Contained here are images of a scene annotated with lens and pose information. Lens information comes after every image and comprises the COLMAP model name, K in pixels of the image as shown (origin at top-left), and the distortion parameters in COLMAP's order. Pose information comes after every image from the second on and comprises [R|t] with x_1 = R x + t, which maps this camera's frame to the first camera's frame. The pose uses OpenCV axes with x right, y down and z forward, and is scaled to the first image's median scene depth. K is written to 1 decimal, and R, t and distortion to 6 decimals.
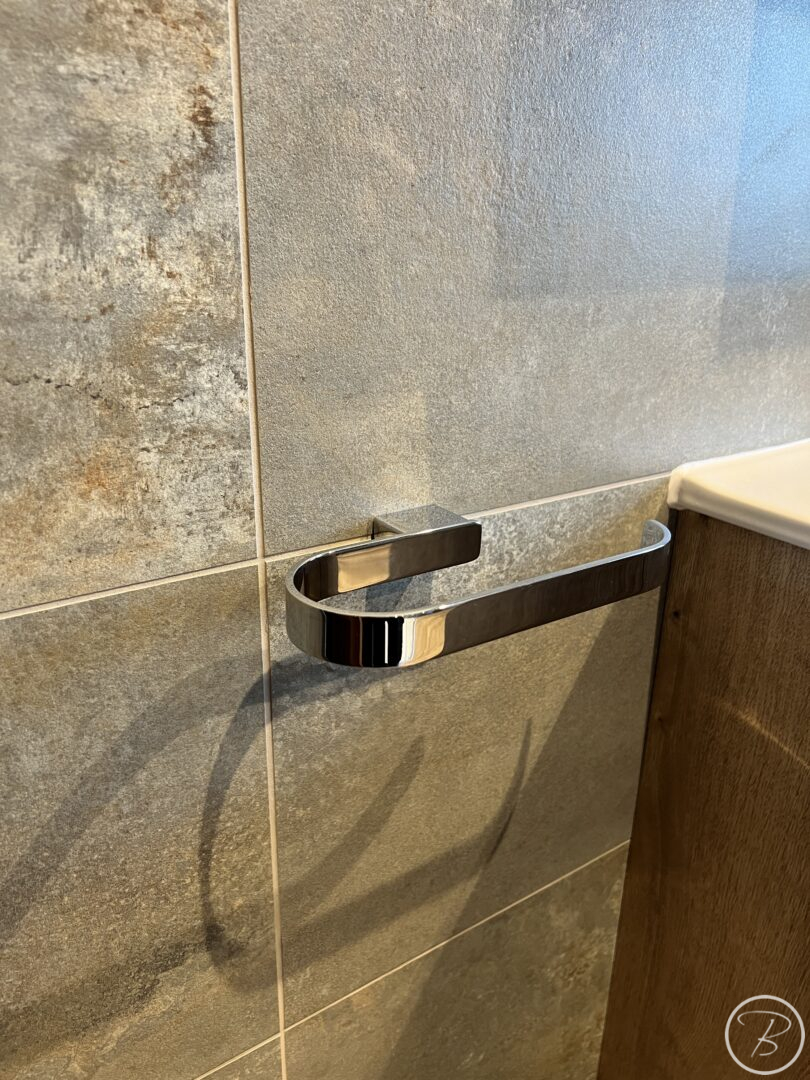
lens RADIAL K [[818.7, 0, 405.0], [0, 818.7, 540.0], [0, 0, 1]] dist [0.054483, -0.072015]
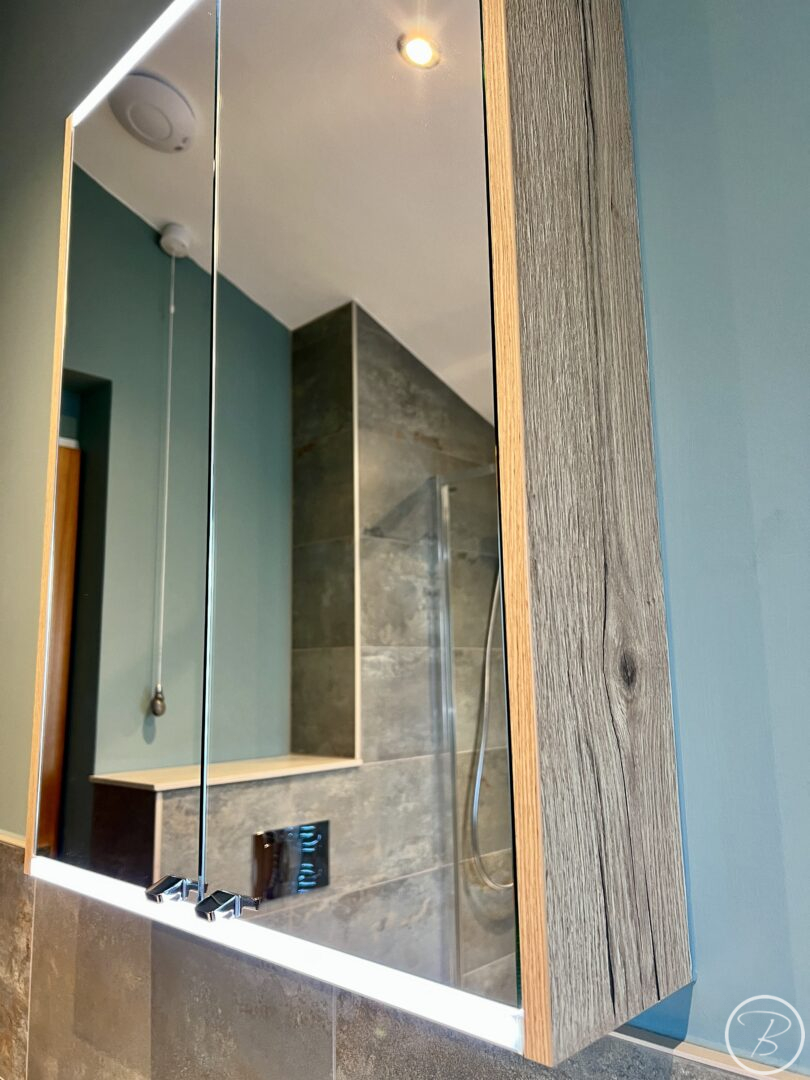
lens RADIAL K [[818.7, 0, 405.0], [0, 818.7, 540.0], [0, 0, 1]] dist [0.054483, -0.072015]
pose [[0.194206, -0.186142, -0.963138, 3.711970], [-0.327082, 0.913359, -0.242473, -1.729843], [0.924825, 0.362115, 0.116496, 1.420985]]
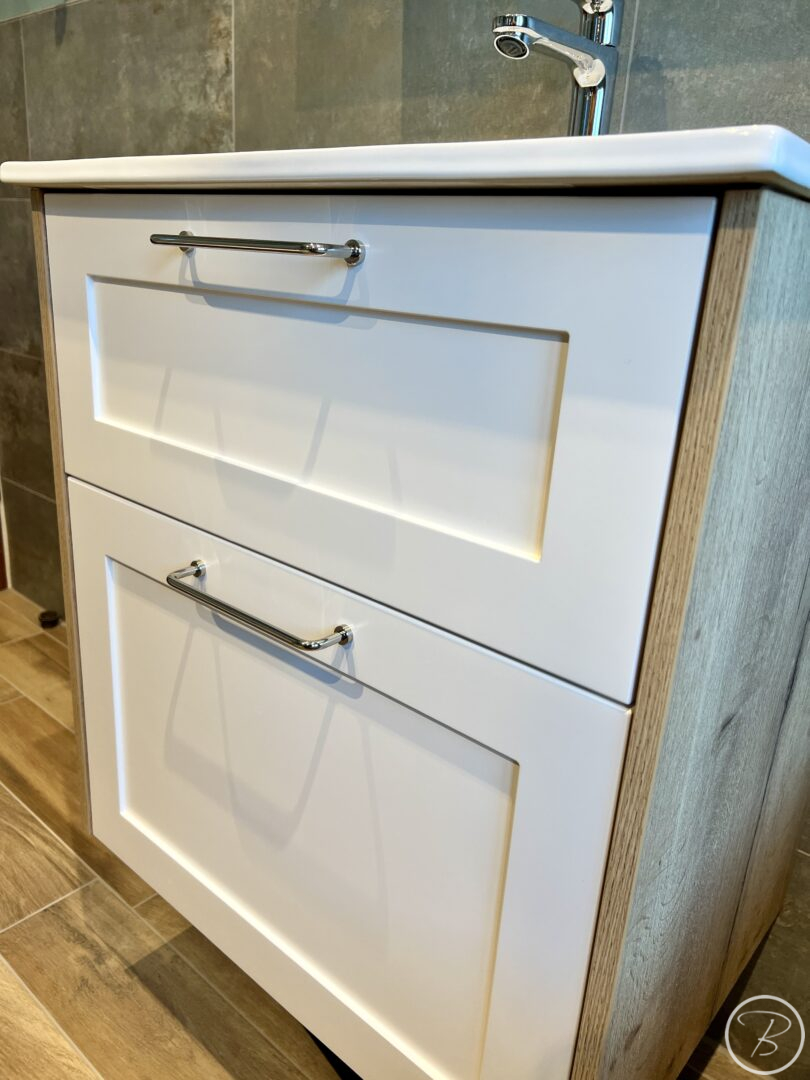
lens RADIAL K [[818.7, 0, 405.0], [0, 818.7, 540.0], [0, 0, 1]] dist [0.054483, -0.072015]
pose [[0.247471, 0.314506, -0.916430, 3.937313], [-0.393660, 0.896900, 0.201501, 0.343558], [0.885319, 0.310896, 0.345765, 1.069456]]
